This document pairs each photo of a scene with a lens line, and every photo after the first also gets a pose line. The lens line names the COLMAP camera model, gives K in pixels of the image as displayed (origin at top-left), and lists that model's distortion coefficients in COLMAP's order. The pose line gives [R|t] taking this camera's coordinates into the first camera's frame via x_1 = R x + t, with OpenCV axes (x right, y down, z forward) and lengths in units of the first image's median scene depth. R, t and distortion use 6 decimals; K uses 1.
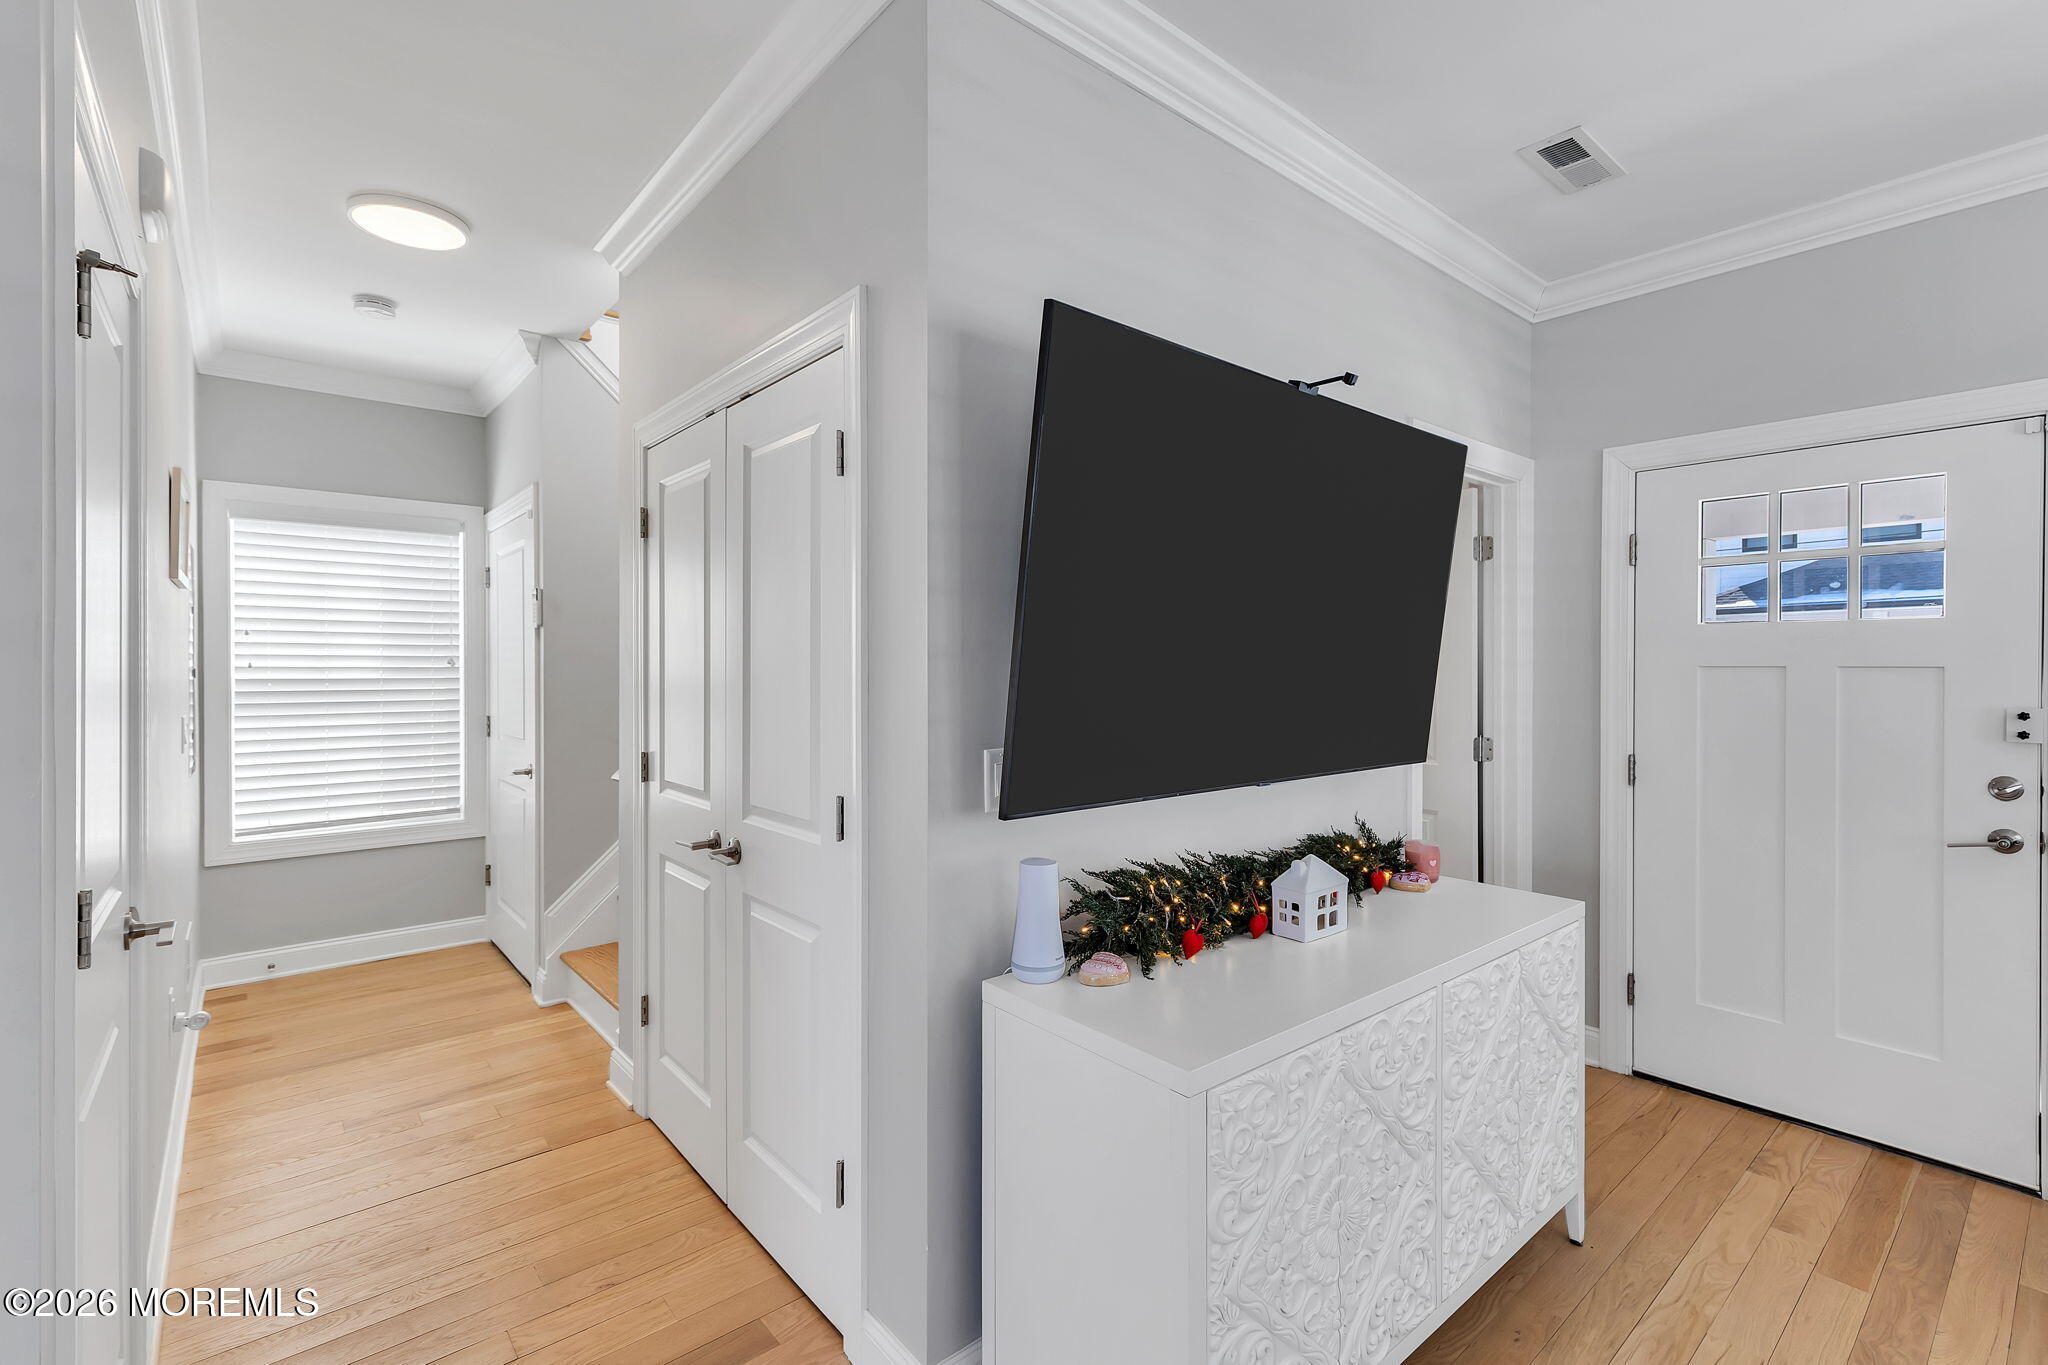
lens RADIAL K [[926.3, 0, 1019.1], [0, 926.3, 675.5], [0, 0, 1]] dist [0.002520, 0.000052]
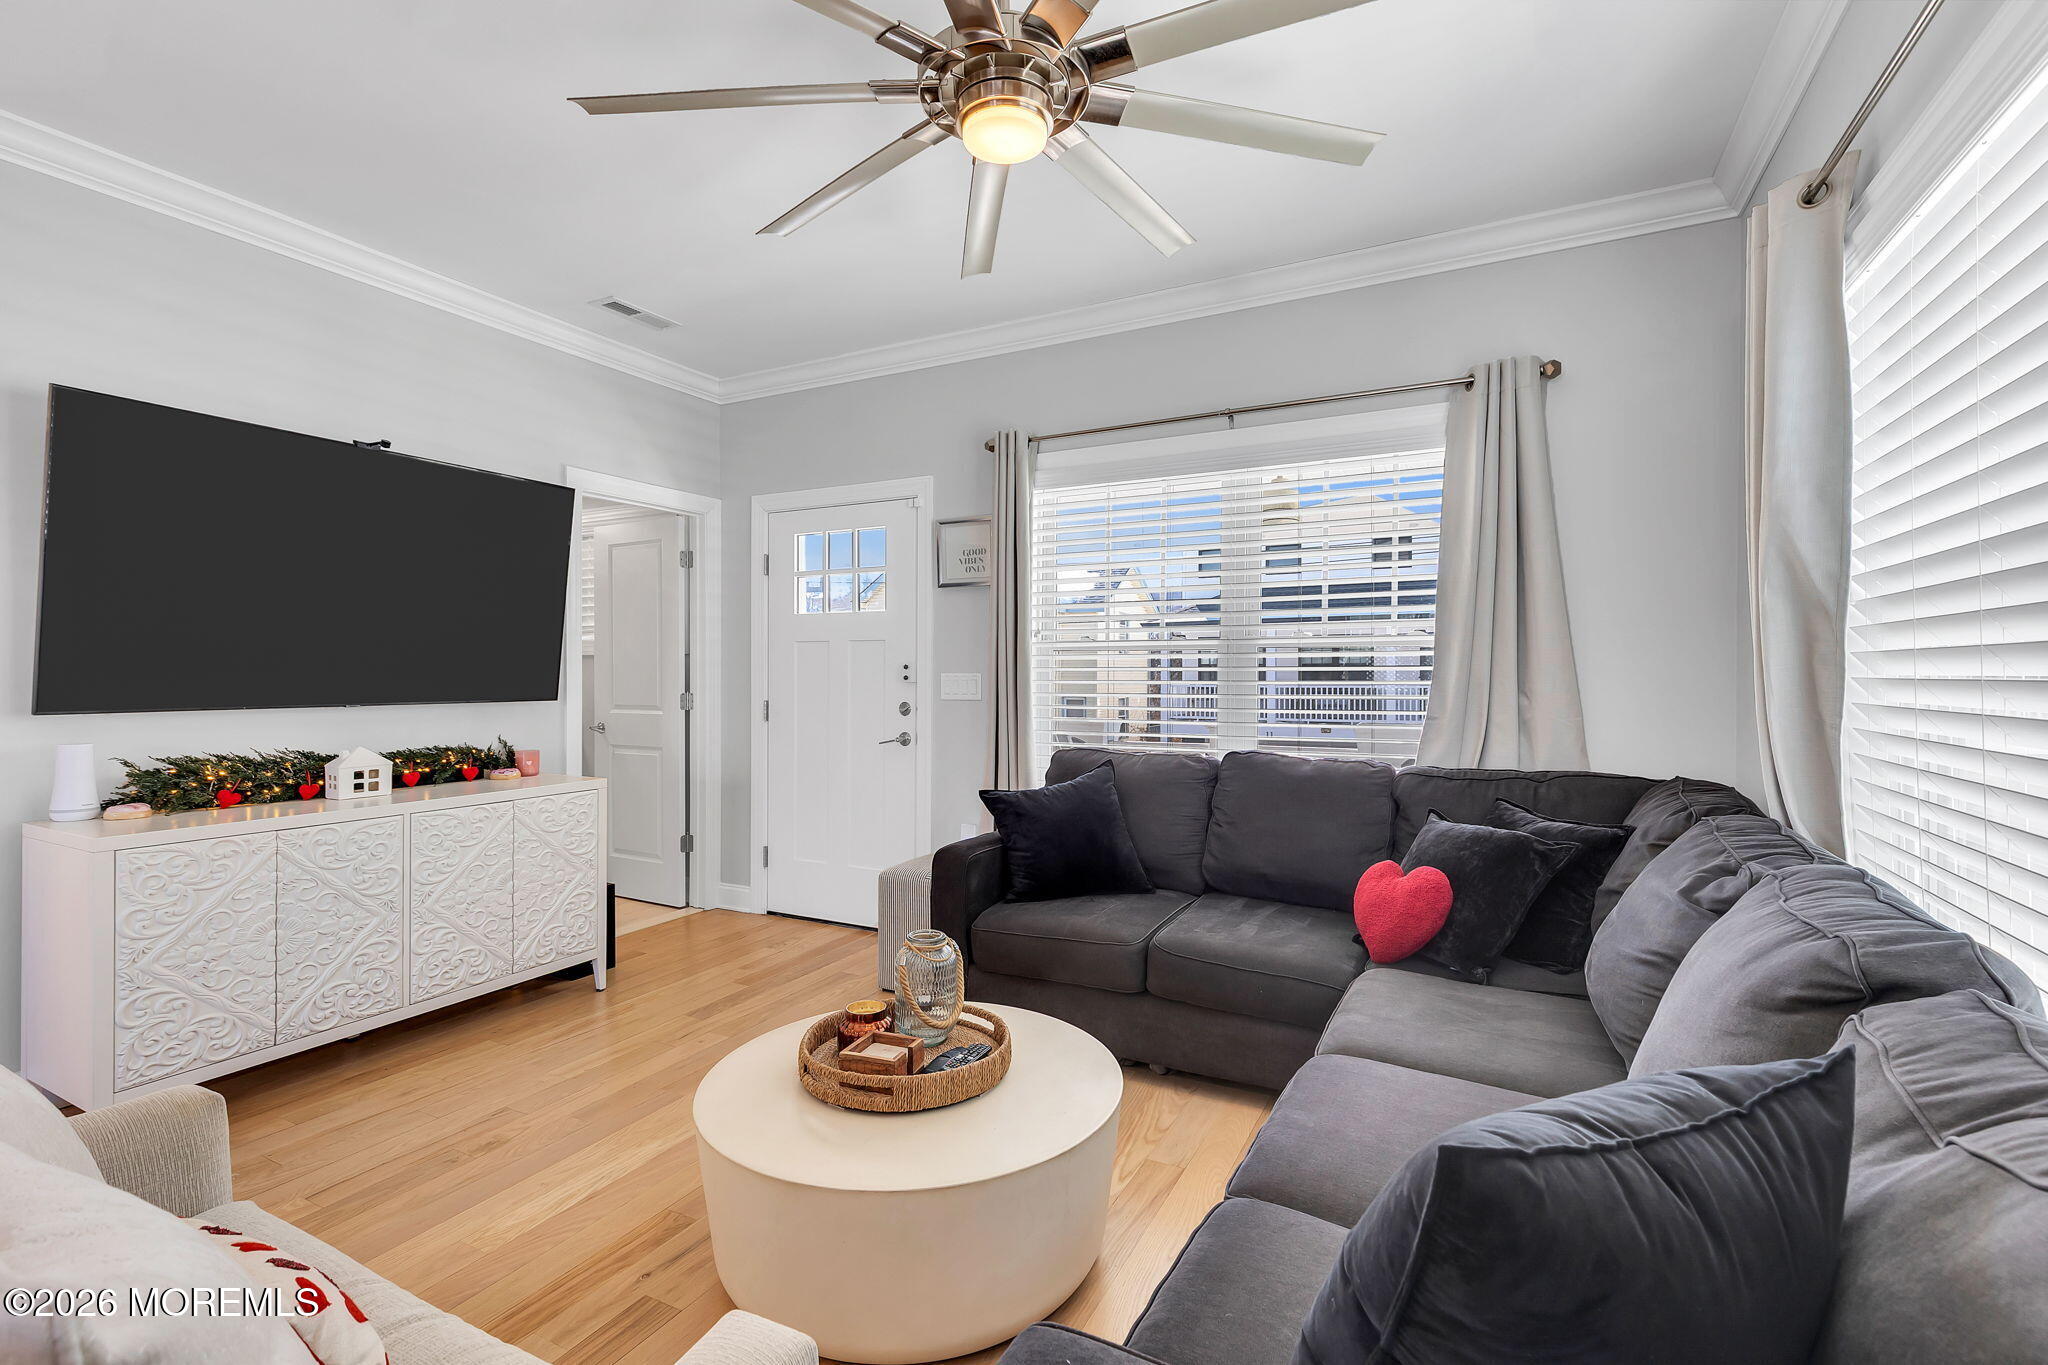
lens RADIAL K [[926.3, 0, 1027.7], [0, 926.3, 677.0], [0, 0, 1]] dist [0.002520, 0.000052]
pose [[0.924398, -0.002767, 0.381419, 0.623928], [0.004679, 0.999981, -0.004086, 0.071815], [-0.381400, 0.005562, 0.924393, -0.716261]]
